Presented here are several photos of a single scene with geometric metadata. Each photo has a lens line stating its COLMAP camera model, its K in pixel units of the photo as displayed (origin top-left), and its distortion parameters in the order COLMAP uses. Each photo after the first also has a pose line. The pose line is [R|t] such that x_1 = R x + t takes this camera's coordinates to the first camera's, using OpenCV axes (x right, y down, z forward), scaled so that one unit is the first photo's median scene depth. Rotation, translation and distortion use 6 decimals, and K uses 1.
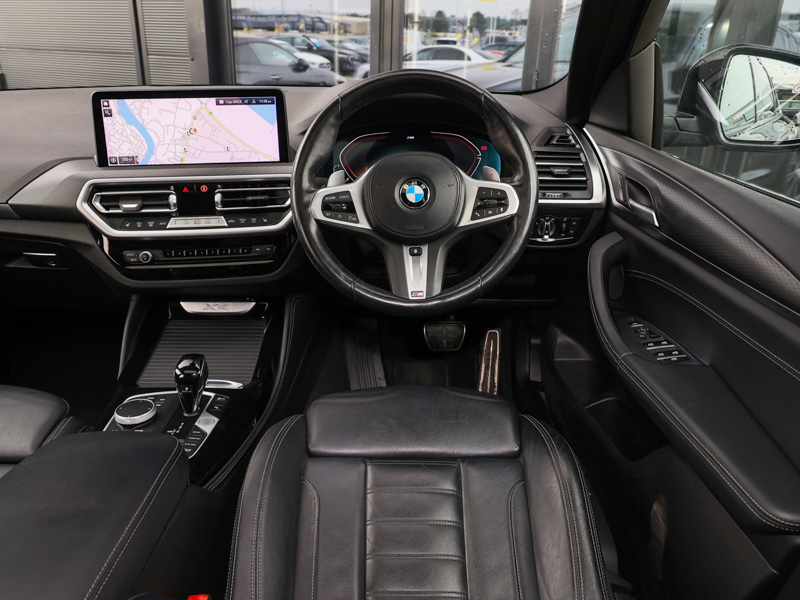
lens RADIAL K [[631.4, 0, 400.0], [0, 631.4, 300.0], [0, 0, 1]] dist [0.013216, 0.000316]
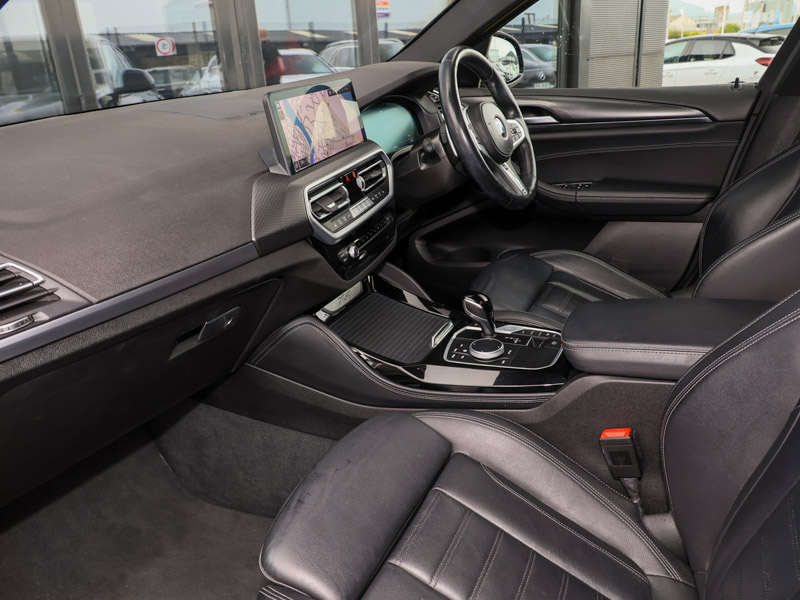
lens RADIAL K [[631.4, 0, 400.0], [0, 631.4, 300.0], [0, 0, 1]] dist [0.013216, 0.000316]
pose [[0.411916, -0.372735, 0.831501, -1.222775], [0.417603, 0.888263, 0.191303, -0.160371], [-0.809897, 0.268437, 0.521545, 0.455415]]
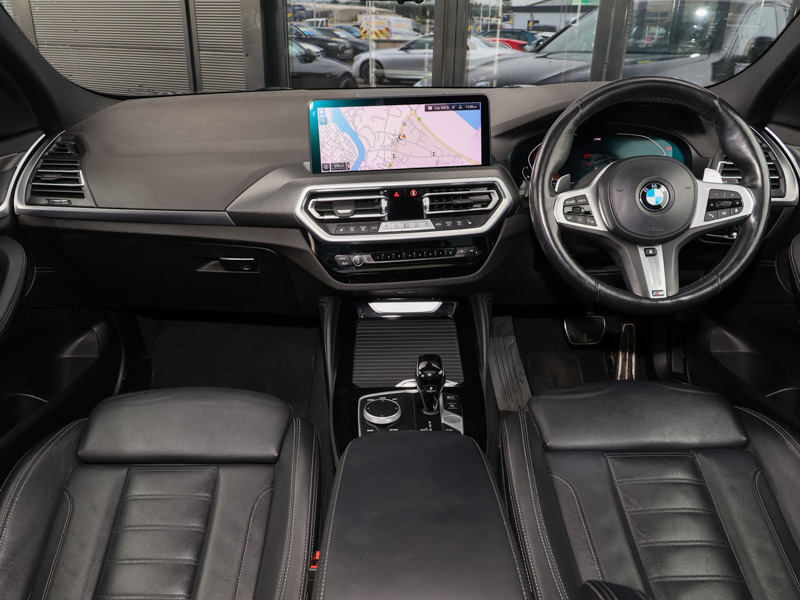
lens RADIAL K [[631.4, 0, 400.0], [0, 631.4, 300.0], [0, 0, 1]] dist [0.013216, 0.000316]
pose [[0.999535, -0.019129, 0.023754, -0.361198], [0.018718, 0.999673, 0.017399, -0.021027], [-0.024079, -0.016946, 0.999566, -0.027639]]
